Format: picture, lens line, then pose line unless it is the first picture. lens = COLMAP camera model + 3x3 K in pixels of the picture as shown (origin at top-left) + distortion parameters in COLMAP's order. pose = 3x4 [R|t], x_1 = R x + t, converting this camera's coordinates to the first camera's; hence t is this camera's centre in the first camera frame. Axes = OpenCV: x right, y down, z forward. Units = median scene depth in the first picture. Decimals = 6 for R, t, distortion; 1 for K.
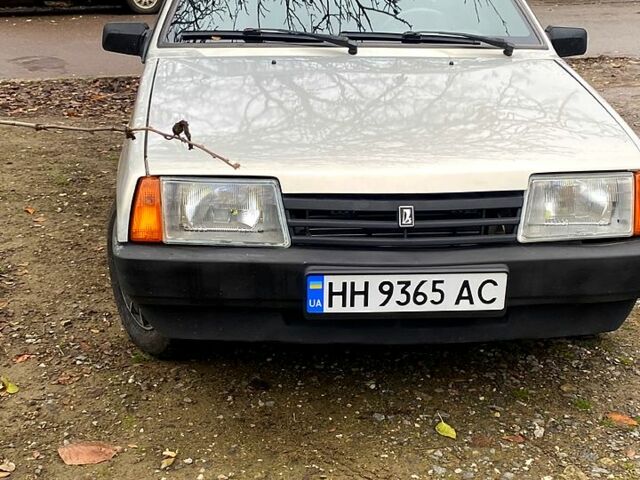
lens RADIAL K [[961.7, 0, 320.0], [0, 961.7, 240.0], [0, 0, 1]] dist [0.185754, 0.008065]
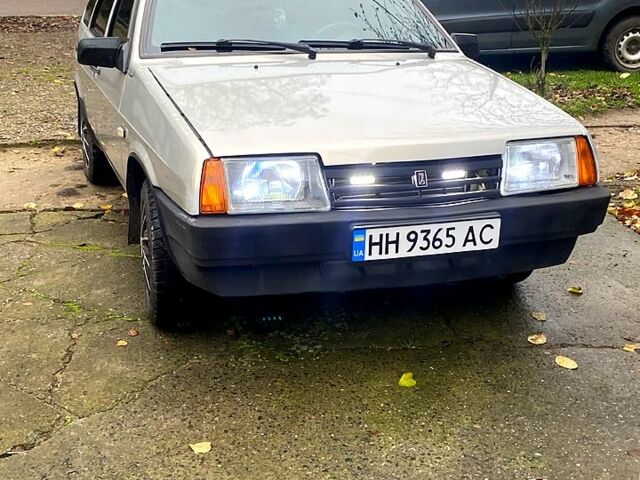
lens RADIAL K [[961.7, 0, 320.0], [0, 961.7, 240.0], [0, 0, 1]] dist [0.185754, 0.008065]
pose [[0.970229, -0.073732, 0.230695, -0.331700], [0.080674, 0.996524, -0.020794, 0.069830], [-0.228360, 0.038787, 0.972804, -0.181802]]
